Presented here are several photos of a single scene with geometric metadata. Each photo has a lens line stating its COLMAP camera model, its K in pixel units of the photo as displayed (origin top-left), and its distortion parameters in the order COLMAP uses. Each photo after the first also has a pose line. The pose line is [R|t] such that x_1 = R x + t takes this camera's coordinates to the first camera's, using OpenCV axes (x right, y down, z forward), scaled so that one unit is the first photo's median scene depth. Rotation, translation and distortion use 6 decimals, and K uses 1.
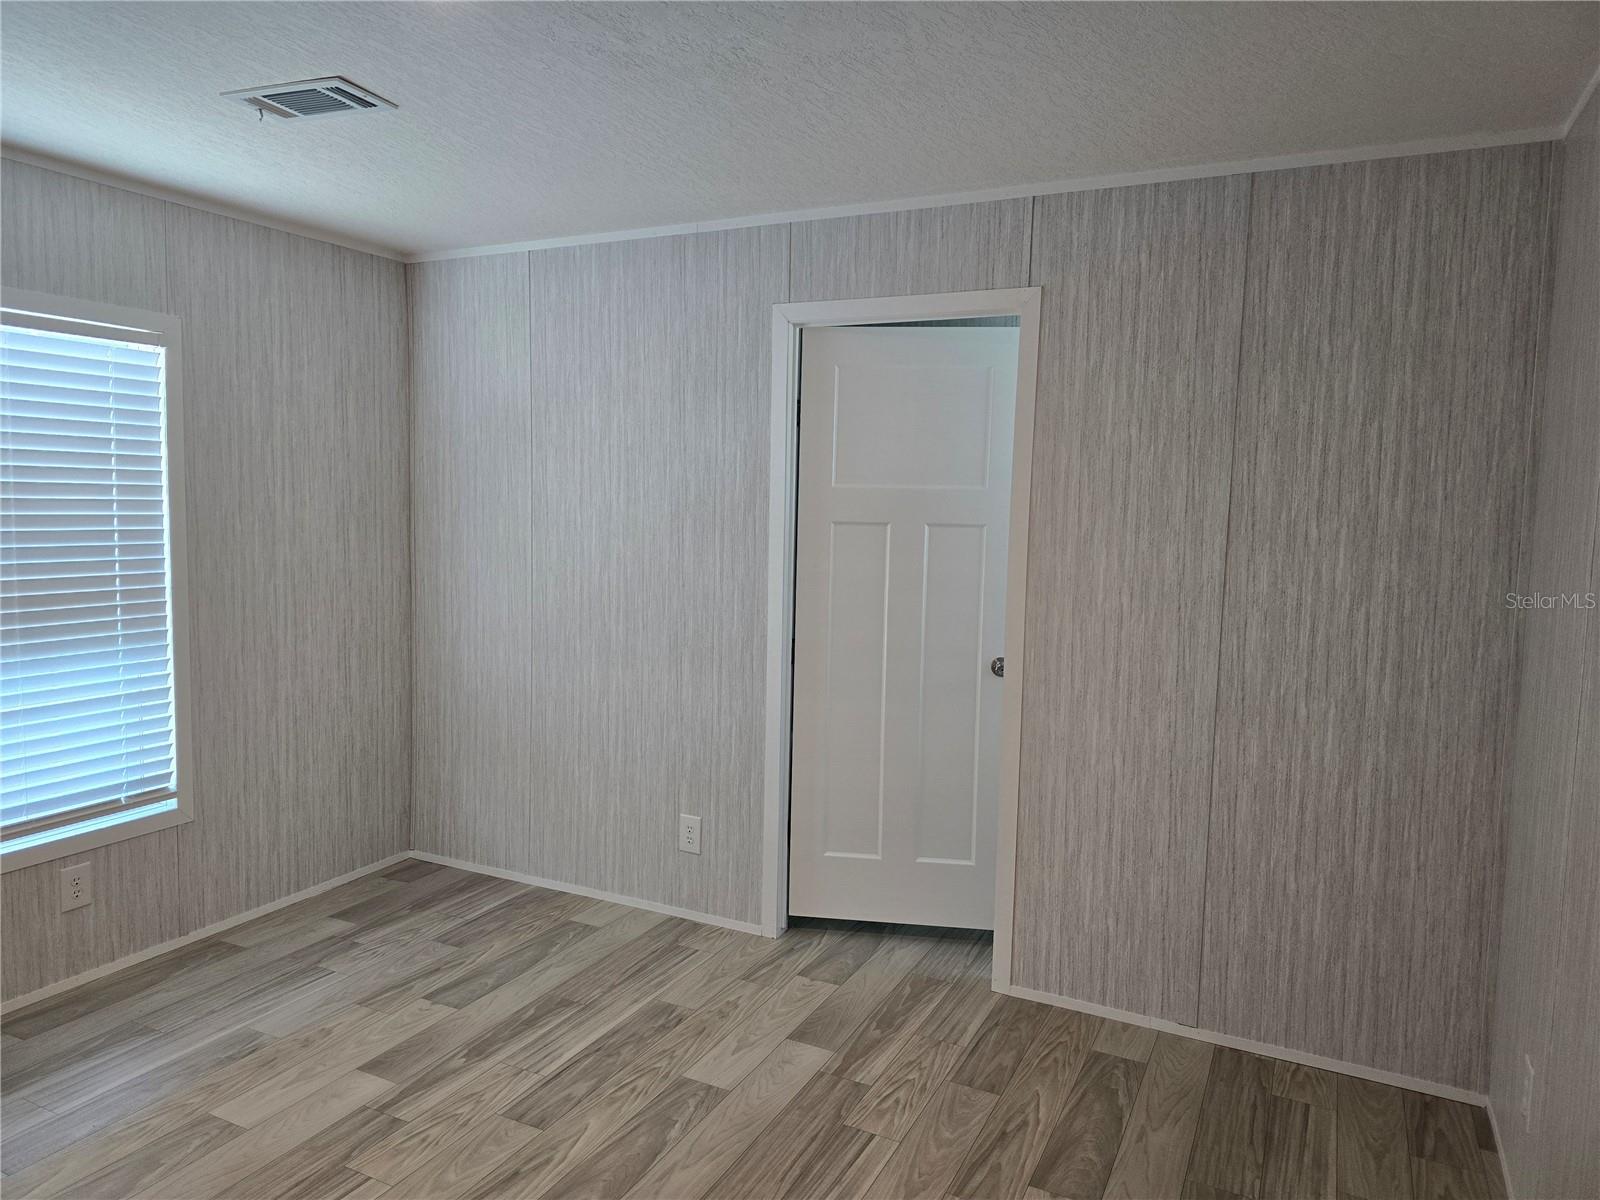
lens RADIAL K [[1072.7, 0, 794.7], [0, 1072.7, 597.5], [0, 0, 1]] dist [0.050666, -0.055369]
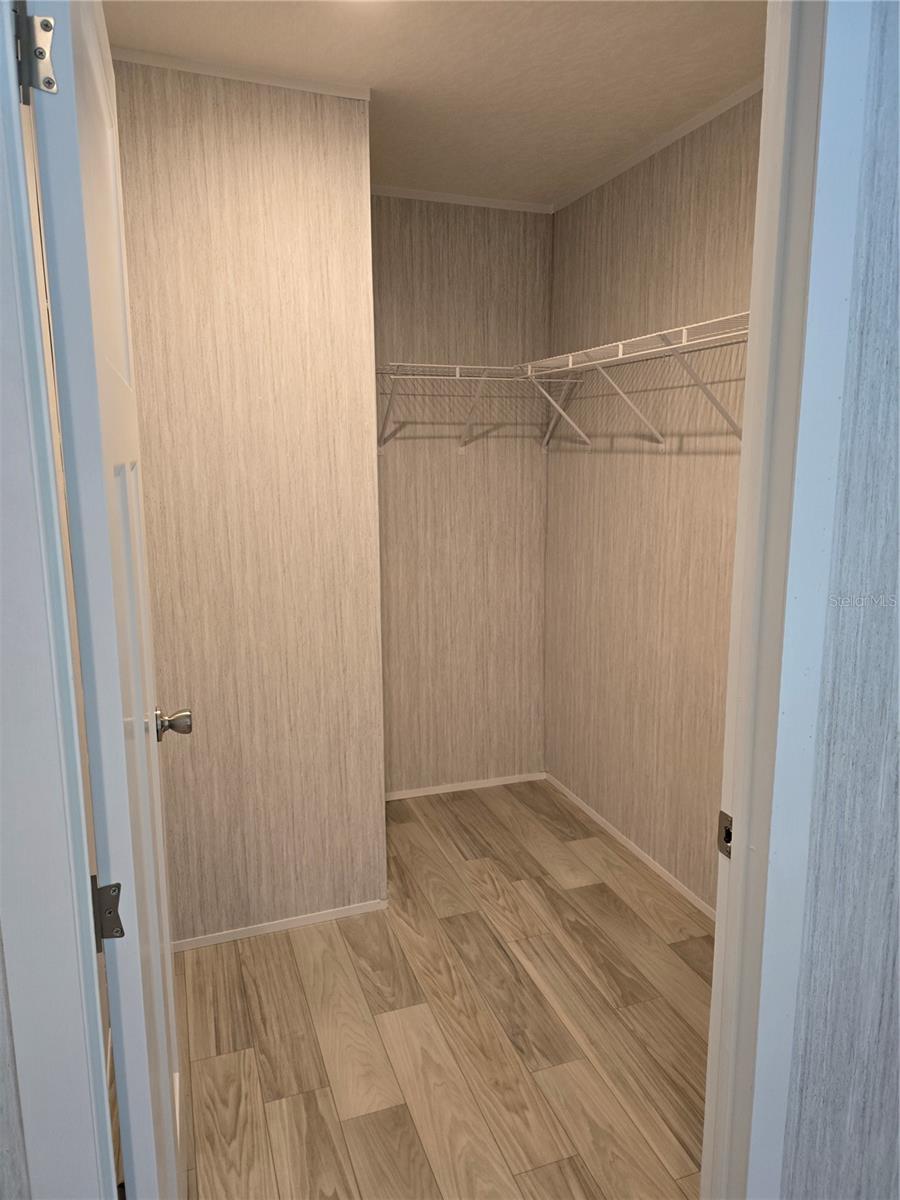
lens RADIAL K [[804.5, 0, 443.2], [0, 804.5, 599.9], [0, 0, 1]] dist [0.050666, -0.055369]
pose [[-0.696292, 0.111371, -0.709065, 0.405232], [-0.073761, 0.971556, 0.225031, -0.108387], [0.713958, 0.208989, -0.668272, 1.506222]]
